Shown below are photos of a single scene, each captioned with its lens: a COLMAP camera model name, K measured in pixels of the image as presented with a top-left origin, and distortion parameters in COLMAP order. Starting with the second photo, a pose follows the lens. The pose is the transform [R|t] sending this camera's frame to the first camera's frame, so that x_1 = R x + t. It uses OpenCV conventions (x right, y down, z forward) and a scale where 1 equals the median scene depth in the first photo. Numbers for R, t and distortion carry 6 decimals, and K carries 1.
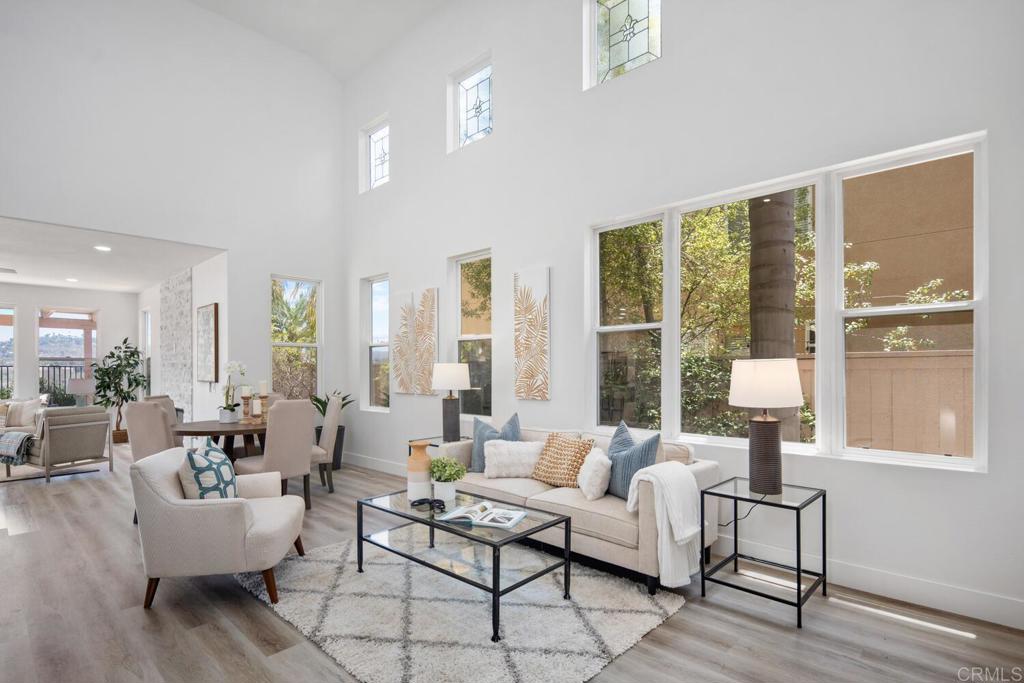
lens RADIAL K [[499.2, 0, 495.4], [0, 499.2, 363.8], [0, 0, 1]] dist [0.008931, -0.003131]
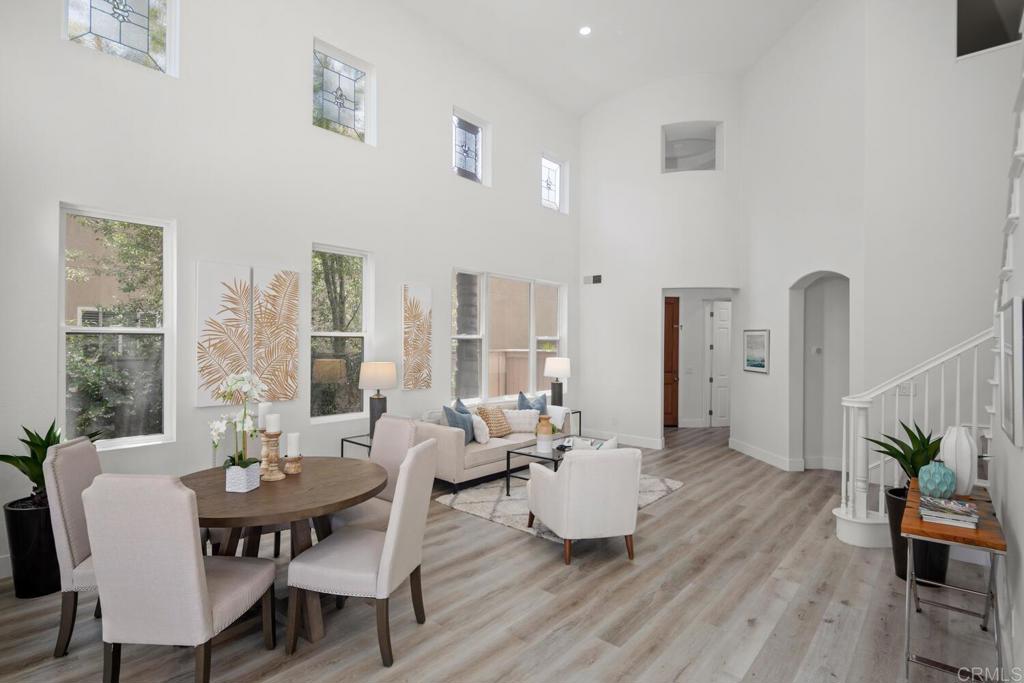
lens RADIAL K [[499.2, 0, 514.9], [0, 499.2, 342.7], [0, 0, 1]] dist [0.008931, -0.003131]
pose [[-0.055182, 0.000312, 0.998476, -0.911000], [-0.020288, 0.999793, -0.001434, -0.037160], [-0.998270, -0.020336, -0.055165, 0.630101]]
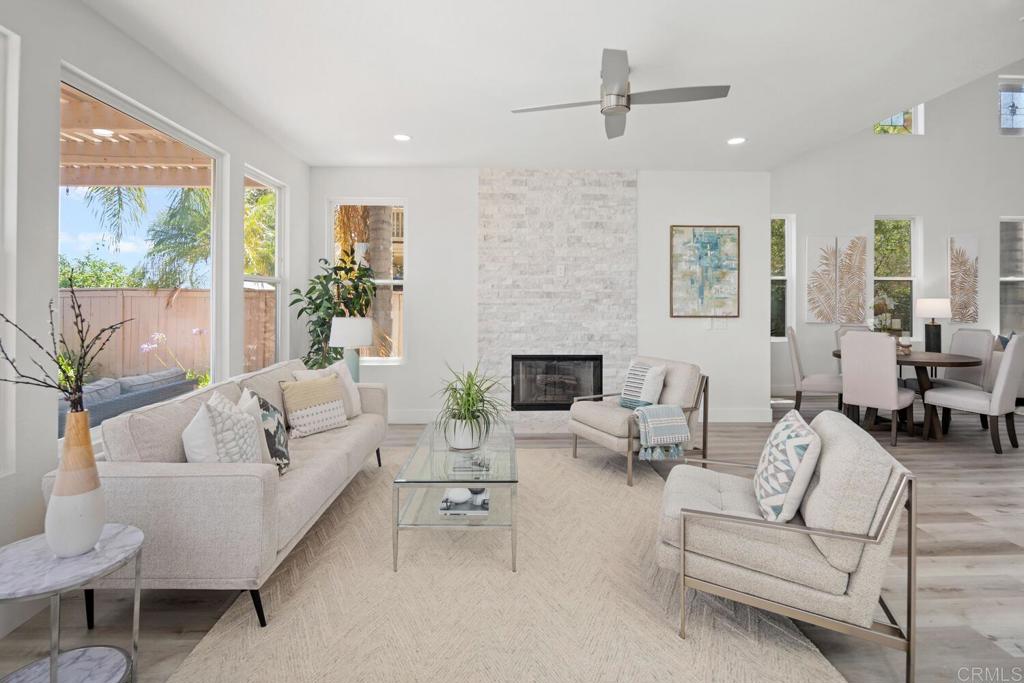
lens RADIAL K [[499.2, 0, 505.4], [0, 499.2, 299.5], [0, 0, 1]] dist [0.008931, -0.003131]
pose [[0.695857, 0.002908, 0.718174, -1.530361], [-0.012855, 0.999882, 0.008408, 0.004601], [-0.718065, -0.015083, 0.695812, 0.716223]]
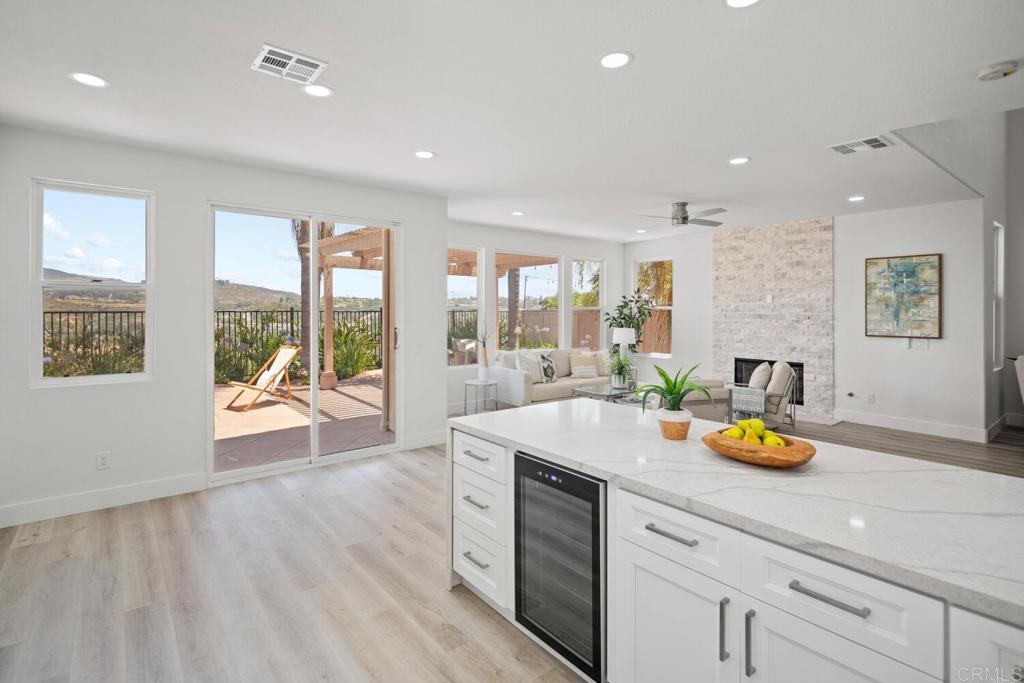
lens RADIAL K [[499.2, 0, 507.0], [0, 499.2, 311.6], [0, 0, 1]] dist [0.008931, -0.003131]
pose [[0.990651, 0.003399, -0.136381, -1.287920], [-0.001247, 0.999873, 0.015863, -0.028377], [0.136418, -0.015545, 0.990529, -0.039751]]
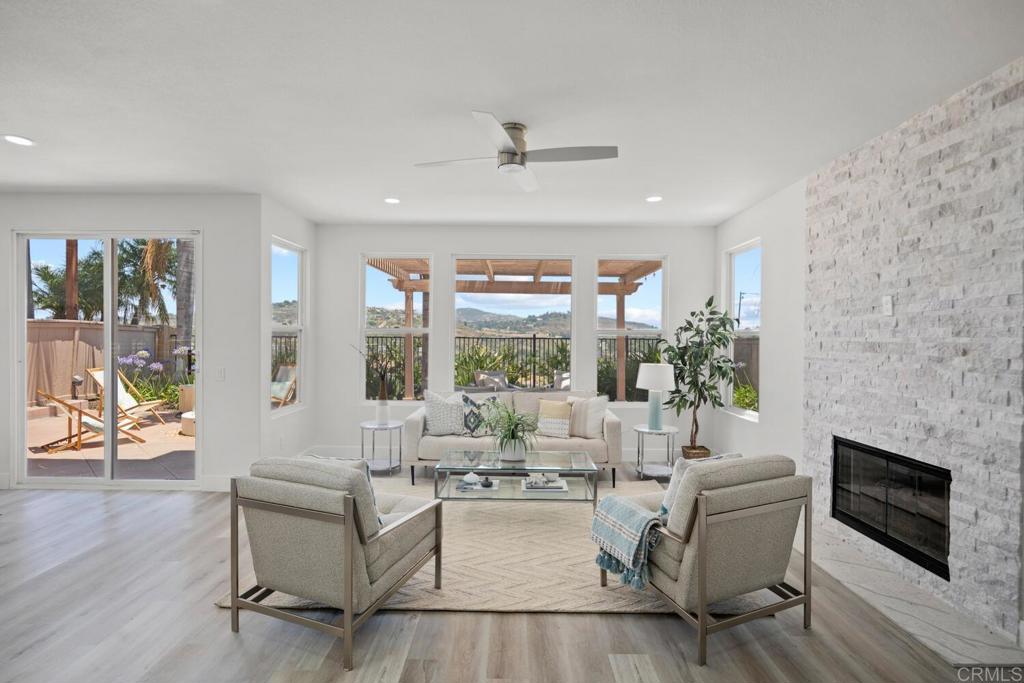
lens RADIAL K [[499.2, 0, 509.8], [0, 499.2, 344.6], [0, 0, 1]] dist [0.008931, -0.003131]
pose [[0.692099, 0.016979, -0.721603, -0.709656], [-0.001798, 0.999761, 0.021800, -0.011165], [0.721800, -0.013790, 0.691964, 0.625473]]
